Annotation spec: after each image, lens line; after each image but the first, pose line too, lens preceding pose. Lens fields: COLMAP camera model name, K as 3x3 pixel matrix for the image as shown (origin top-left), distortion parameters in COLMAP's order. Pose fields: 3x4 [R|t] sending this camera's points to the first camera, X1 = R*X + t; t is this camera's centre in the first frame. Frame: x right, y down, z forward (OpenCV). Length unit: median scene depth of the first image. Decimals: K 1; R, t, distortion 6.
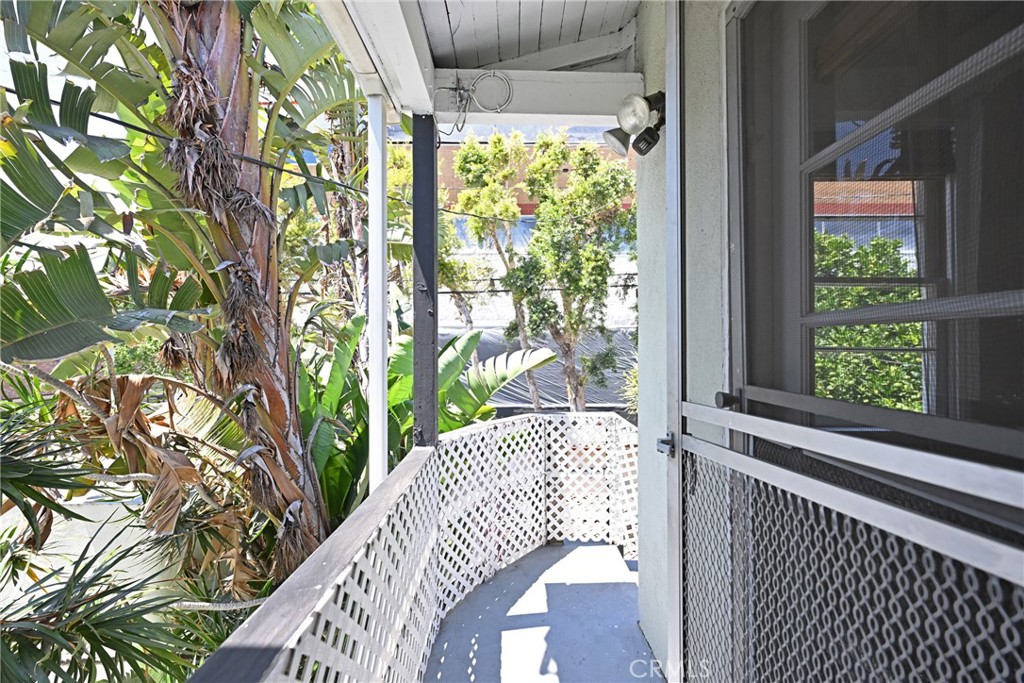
lens RADIAL K [[402.9, 0, 512.3], [0, 402.9, 342.4], [0, 0, 1]] dist [0.001692, -0.000003]
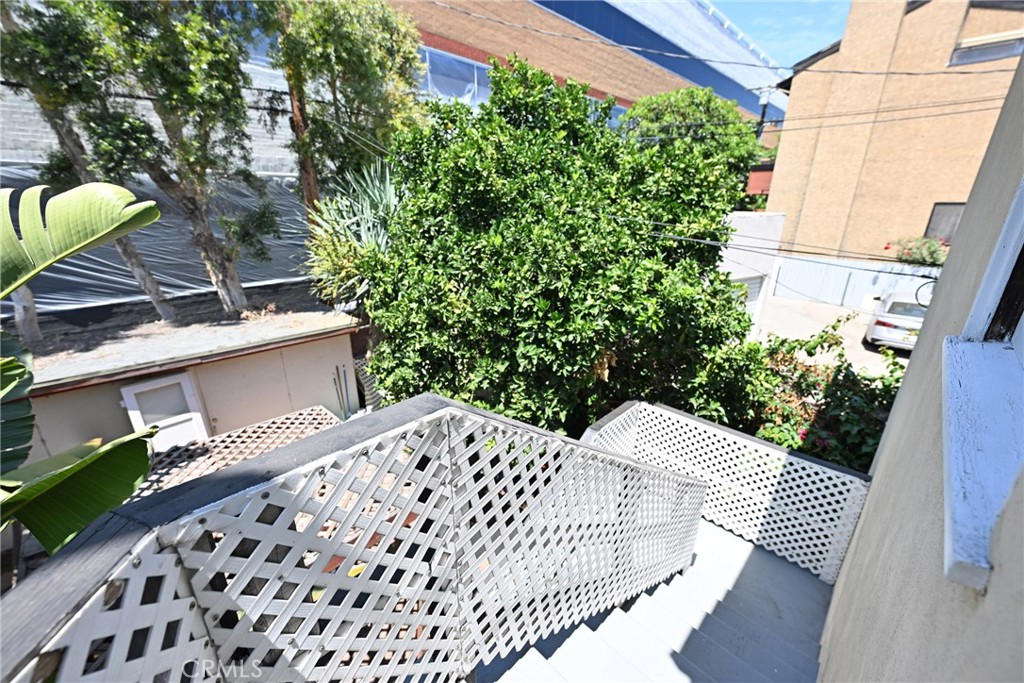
lens RADIAL K [[402.9, 0, 507.8], [0, 402.9, 341.7], [0, 0, 1]] dist [0.001692, -0.000003]
pose [[0.712589, -0.228740, 0.663245, 0.019639], [-0.005148, 0.943628, 0.330969, 0.004995], [-0.701562, -0.239259, 0.671242, 0.168169]]
